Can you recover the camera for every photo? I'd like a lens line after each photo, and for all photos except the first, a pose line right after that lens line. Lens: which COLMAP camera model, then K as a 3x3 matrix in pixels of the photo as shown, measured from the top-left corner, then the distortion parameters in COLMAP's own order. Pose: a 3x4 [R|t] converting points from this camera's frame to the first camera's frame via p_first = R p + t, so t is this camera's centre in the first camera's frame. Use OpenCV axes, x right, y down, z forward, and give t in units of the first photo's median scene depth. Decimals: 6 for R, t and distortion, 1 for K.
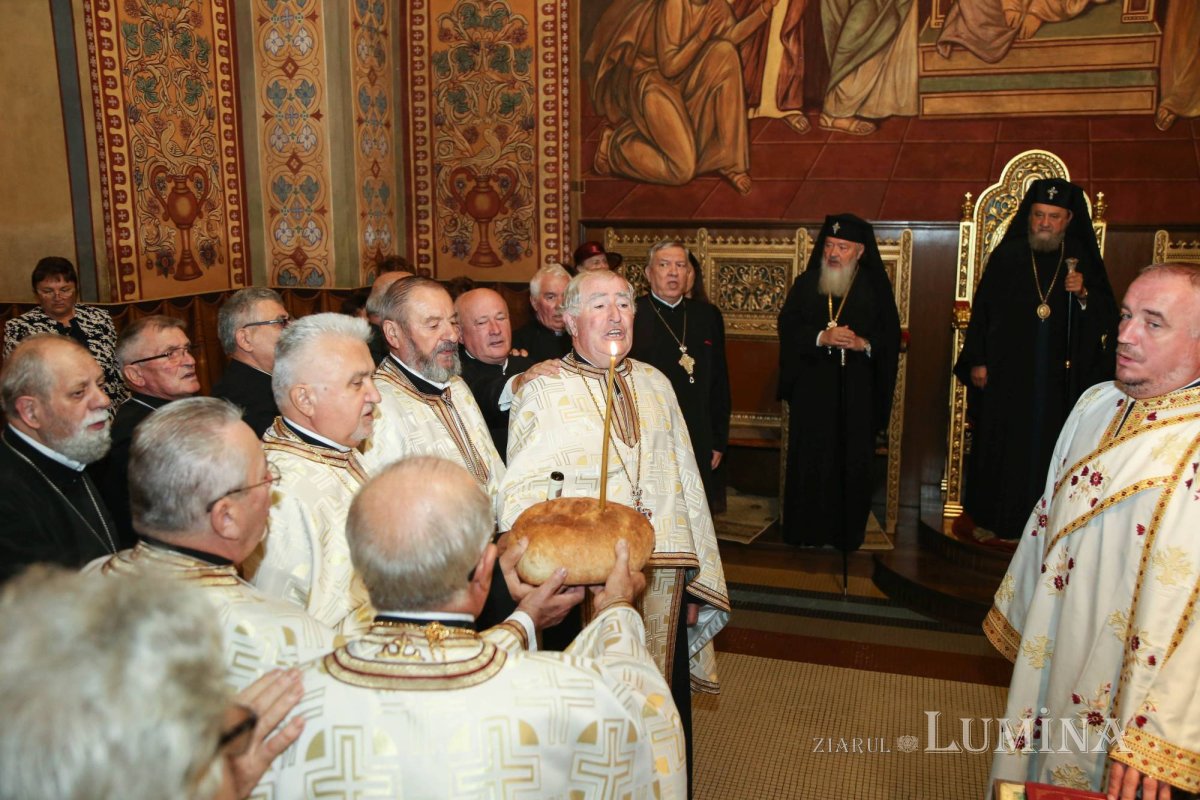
lens RADIAL K [[1027.5, 0, 600.0], [0, 1027.5, 400.0], [0, 0, 1]] dist [-0.055164, 0.092405]
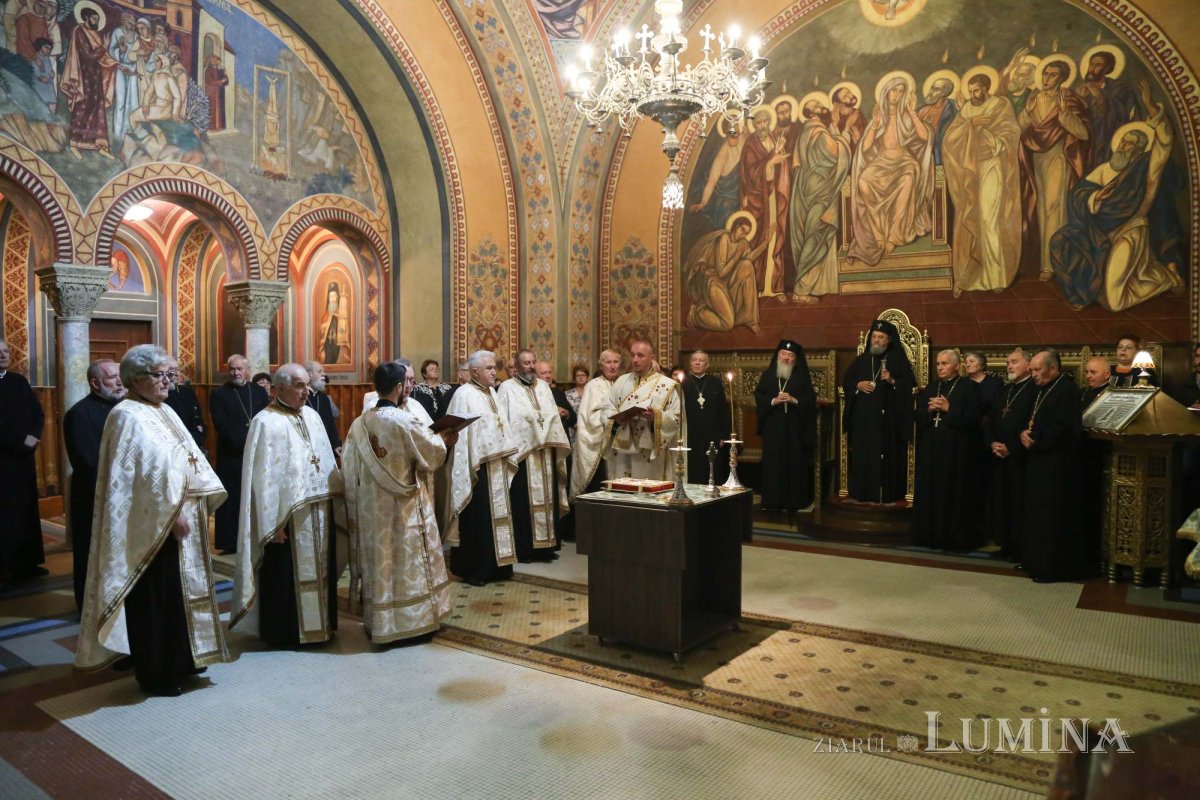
lens RADIAL K [[824.1, 0, 605.1], [0, 824.1, 411.4], [0, 0, 1]] dist [-0.127133, 0.072799]
pose [[0.951359, 0.013877, -0.307772, 0.357681], [-0.058738, 0.988831, -0.136981, 0.176134], [0.302434, 0.148396, 0.941548, -0.542589]]
